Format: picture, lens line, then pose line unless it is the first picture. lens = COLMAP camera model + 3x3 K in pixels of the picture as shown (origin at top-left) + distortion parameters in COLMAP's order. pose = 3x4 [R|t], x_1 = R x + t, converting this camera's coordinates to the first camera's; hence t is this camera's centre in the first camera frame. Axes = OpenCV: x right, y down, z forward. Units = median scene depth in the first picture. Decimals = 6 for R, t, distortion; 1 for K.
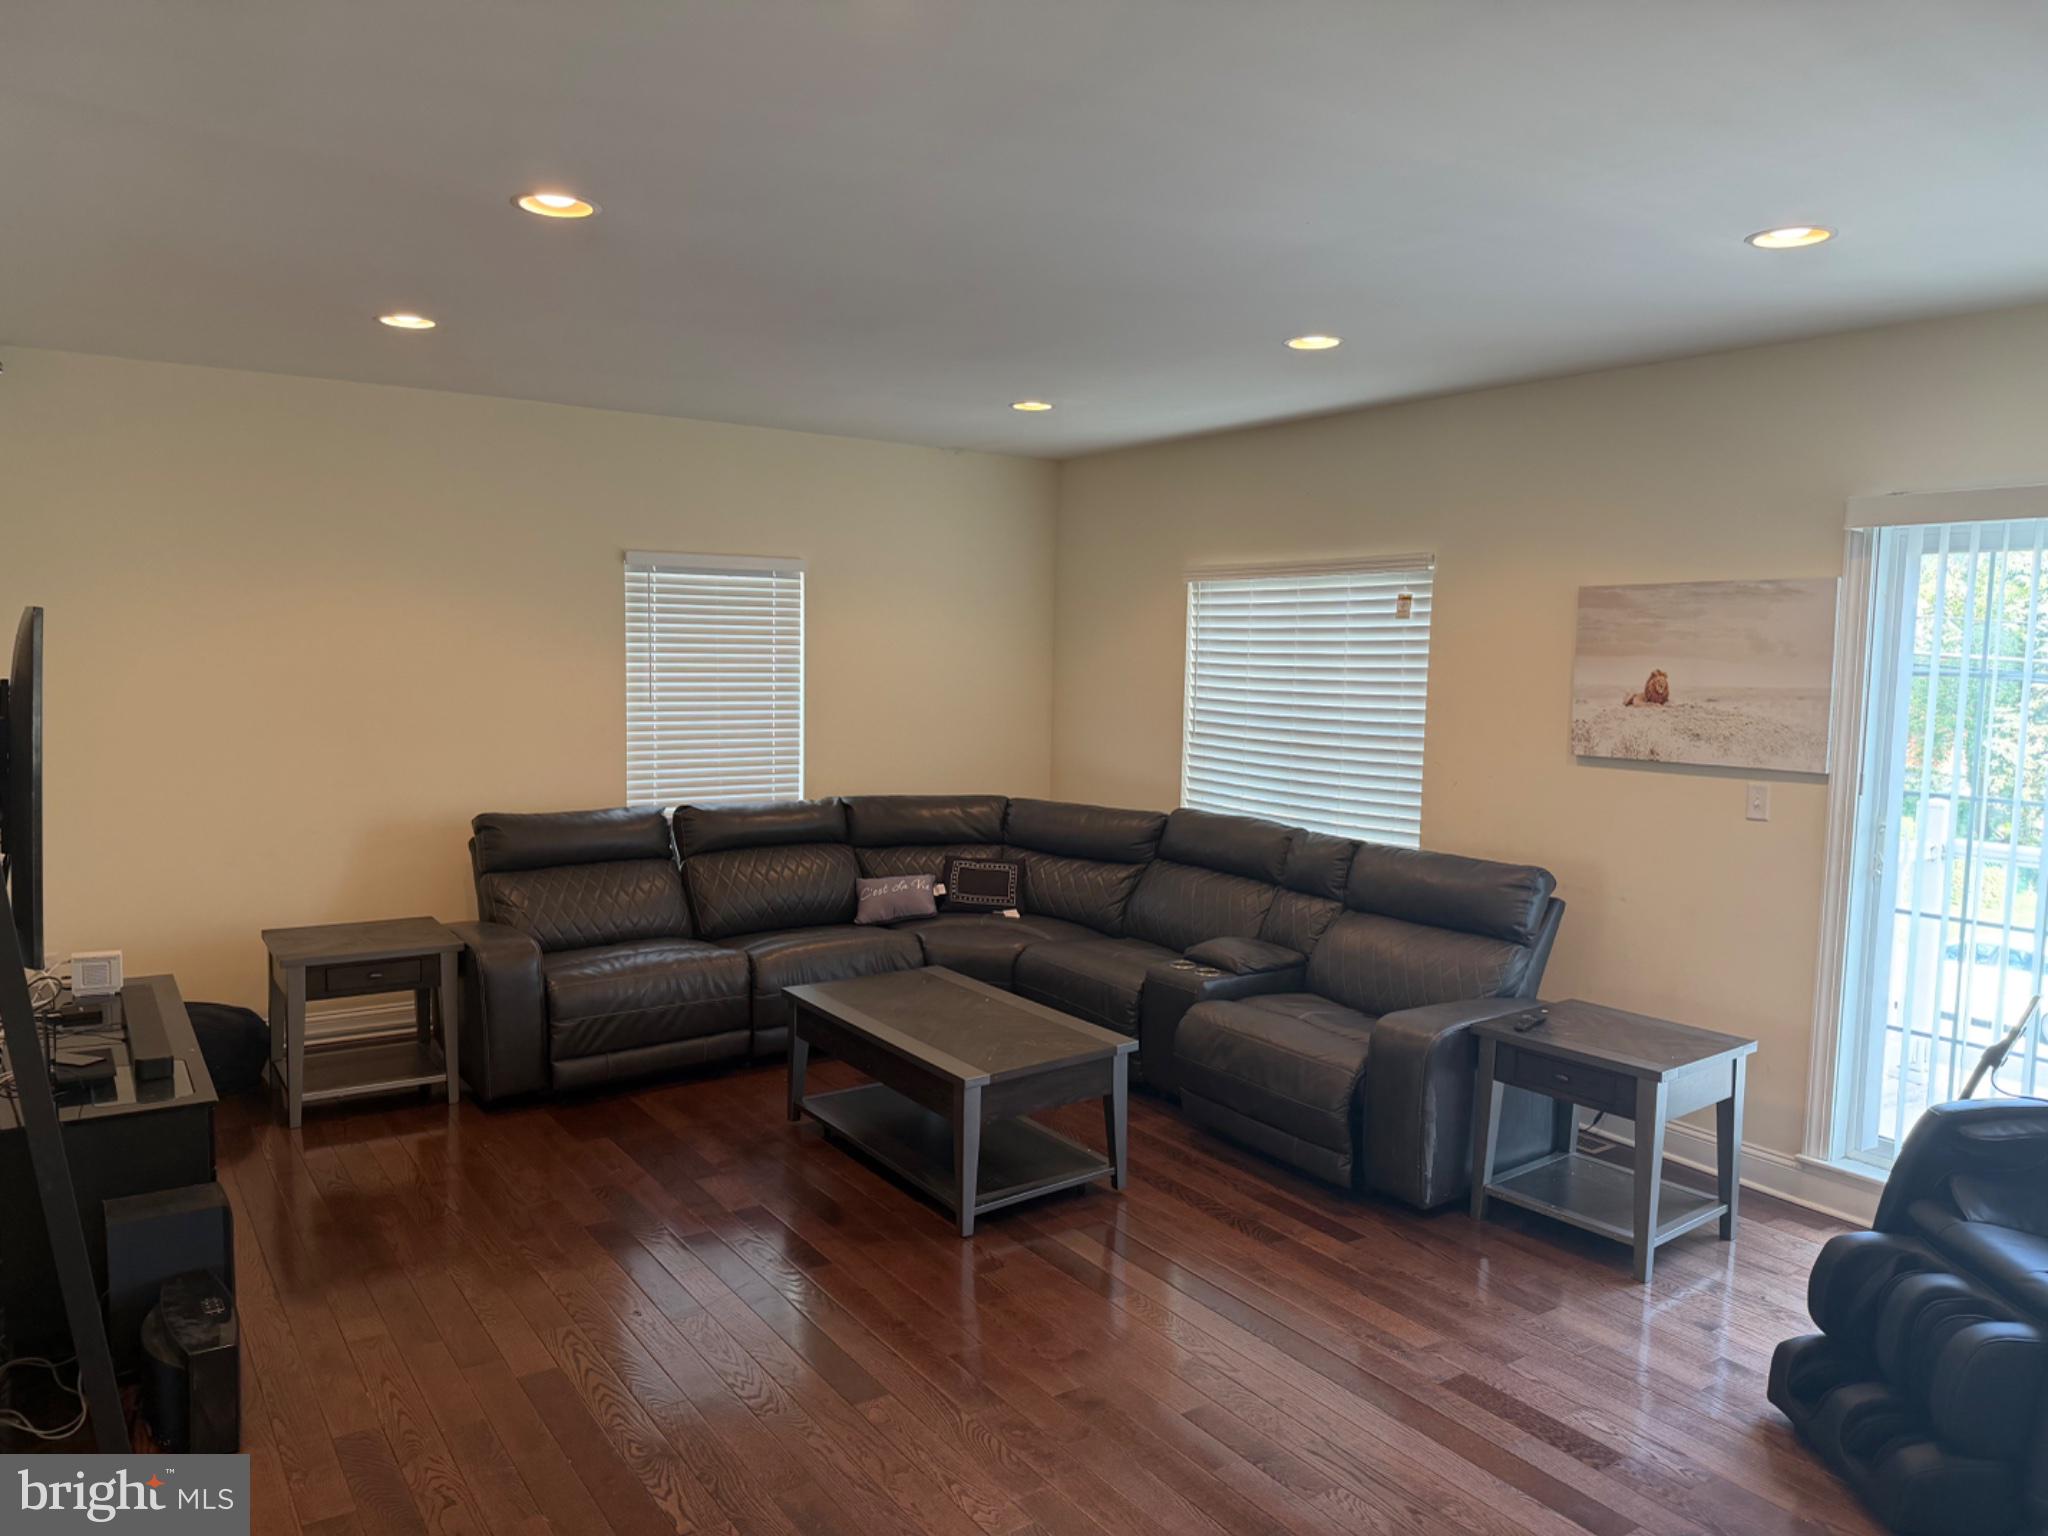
lens RADIAL K [[1423.5, 0, 1041.0], [0, 1423.5, 773.0], [0, 0, 1]] dist [0.172890, -0.318970]
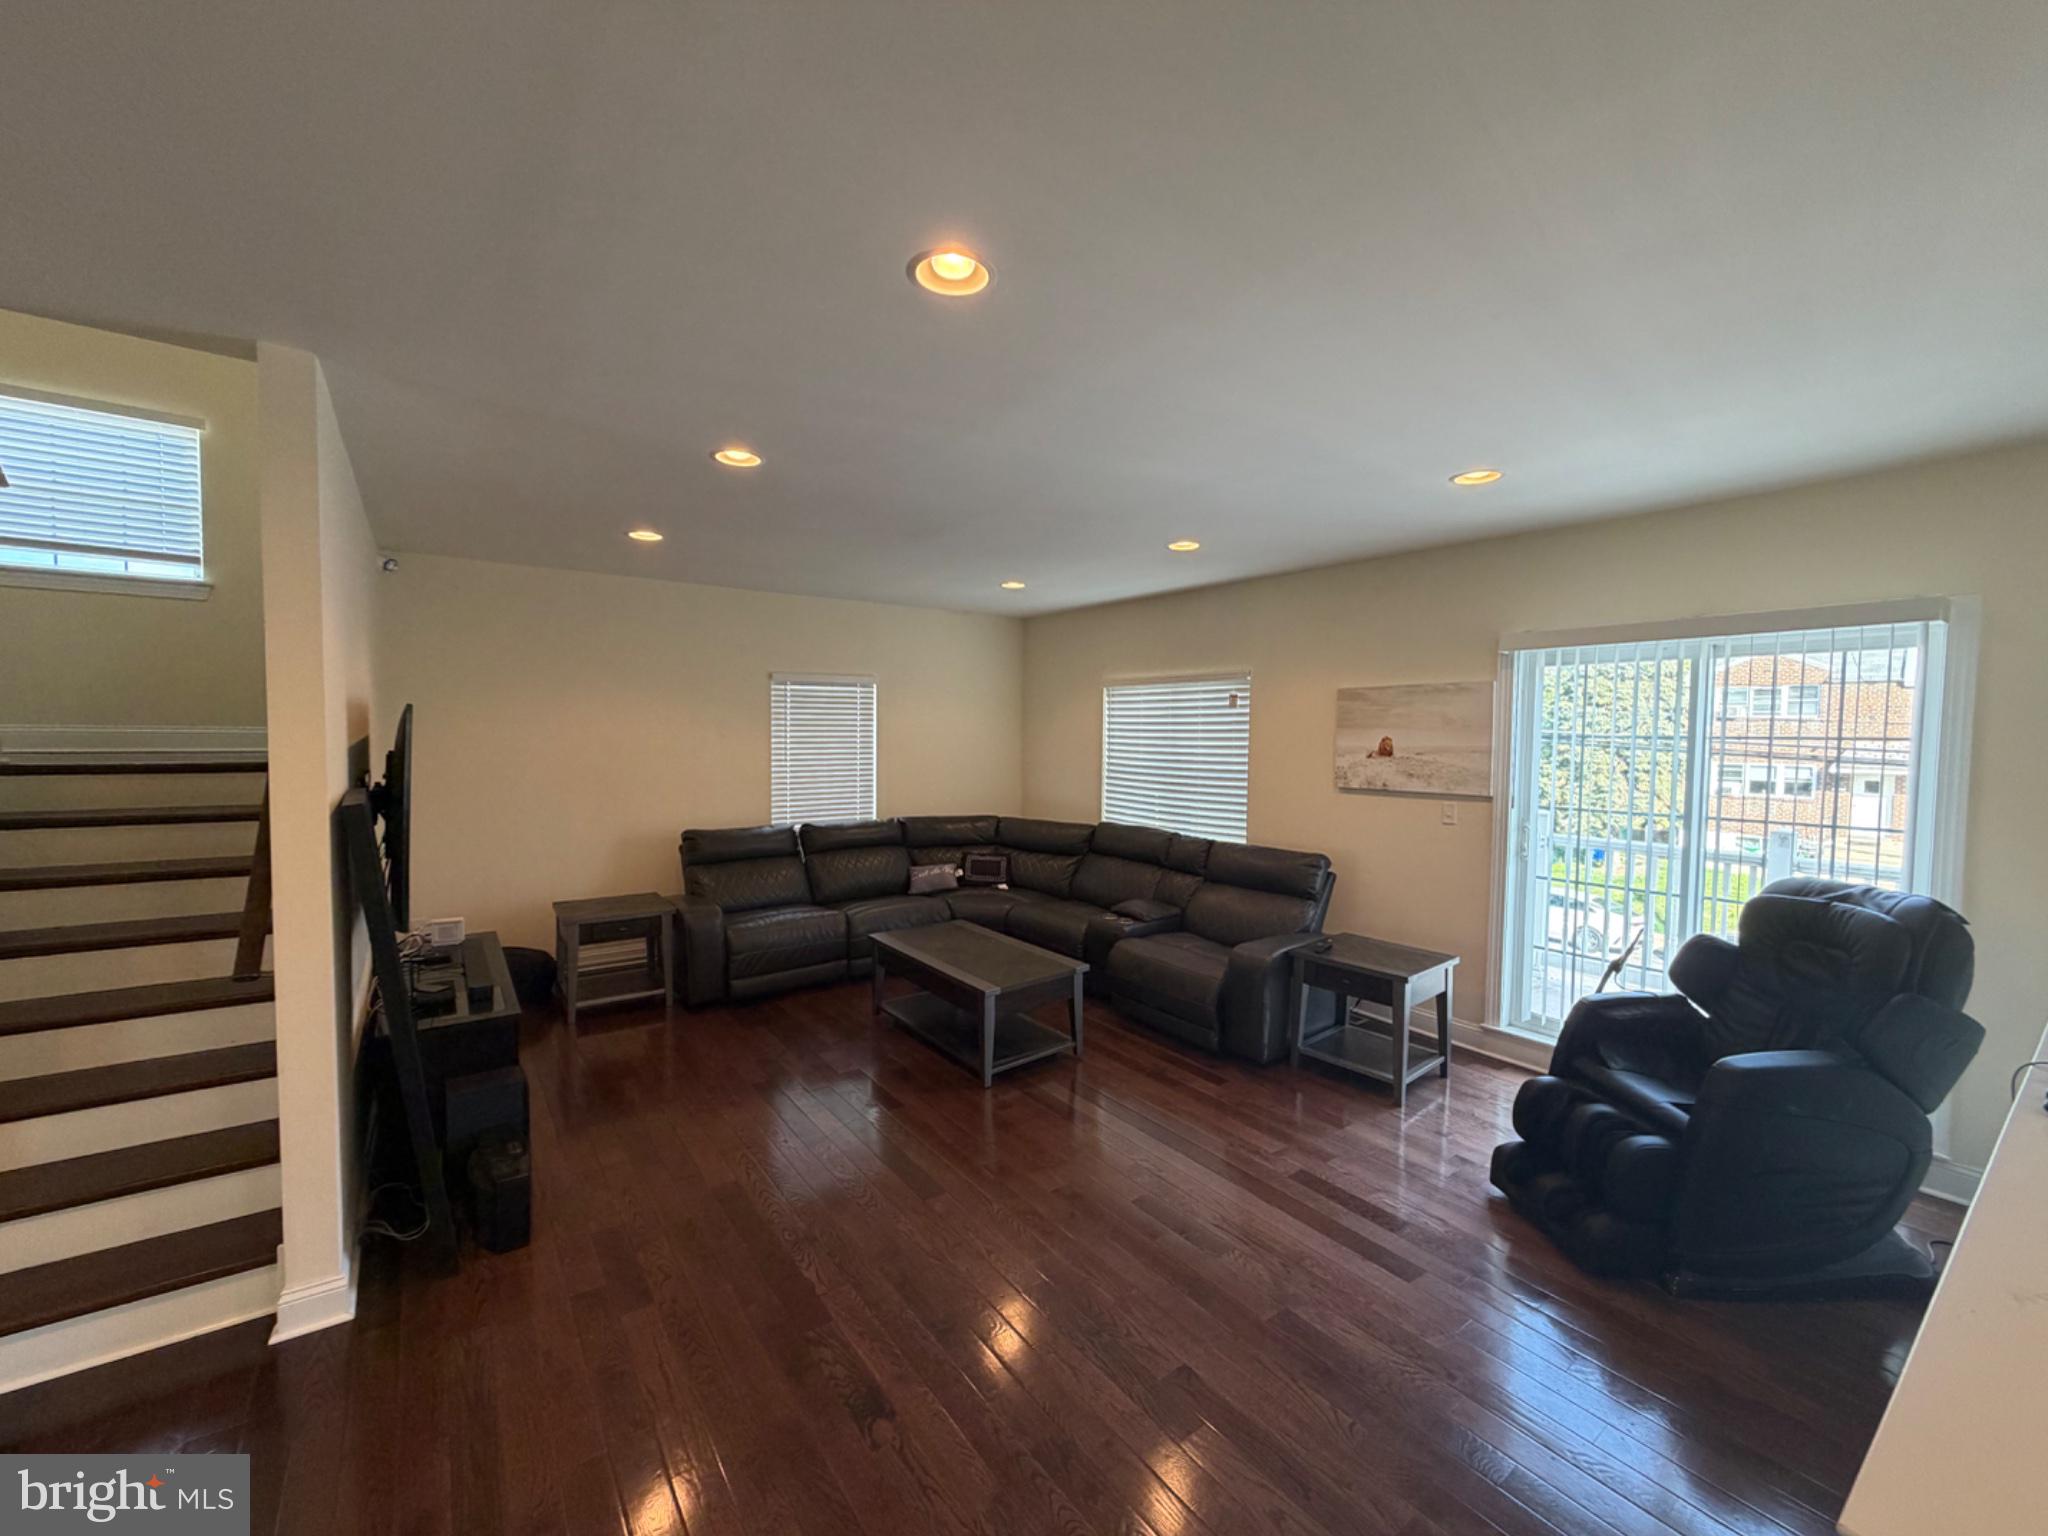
lens RADIAL K [[815.6, 0, 1024.0], [0, 815.6, 768.0], [0, 0, 1]] dist [-0.000503, -0.000039]
pose [[0.999570, -0.010364, 0.027426, -0.027882], [0.011511, 0.999051, -0.042013, 0.001026], [-0.026964, 0.042310, 0.998741, 0.061754]]
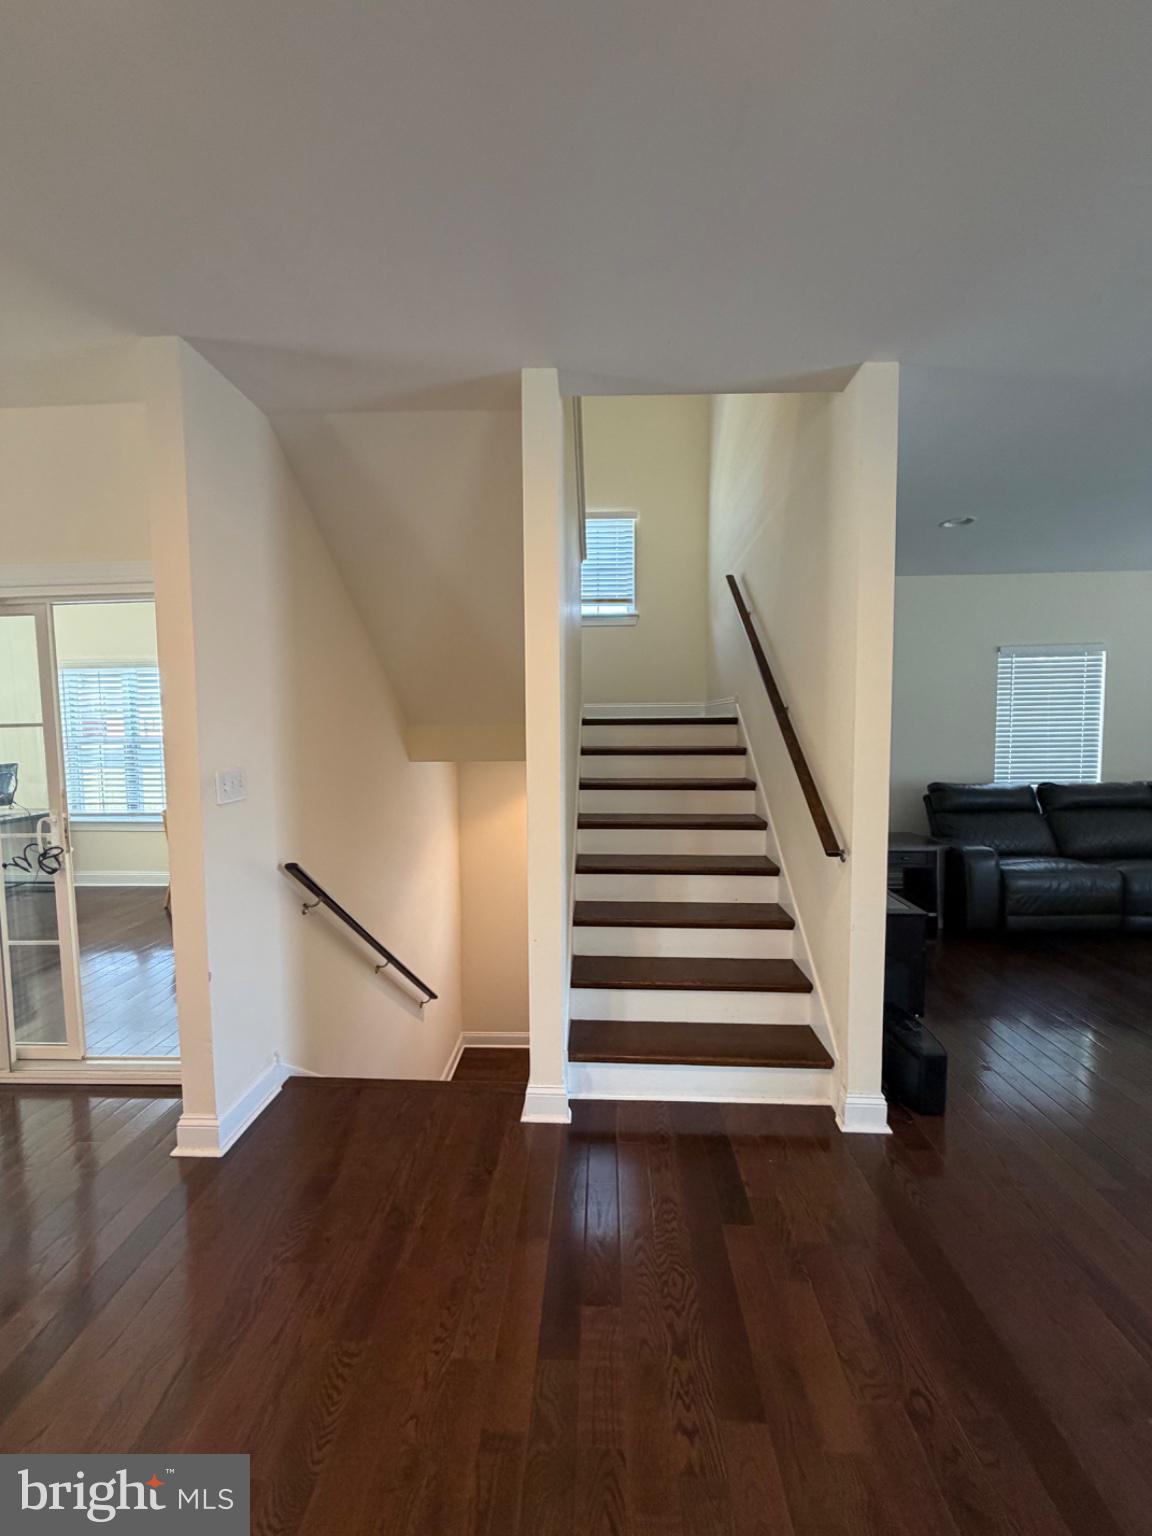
lens RADIAL K [[611.7, 0, 574.3], [0, 611.7, 767.1], [0, 0, 1]] dist [-0.000503, -0.000039]
pose [[0.797729, 0.017661, -0.602758, -0.335455], [-0.029152, 0.999532, -0.009295, 0.035812], [0.602312, 0.024986, 0.797870, 0.045256]]
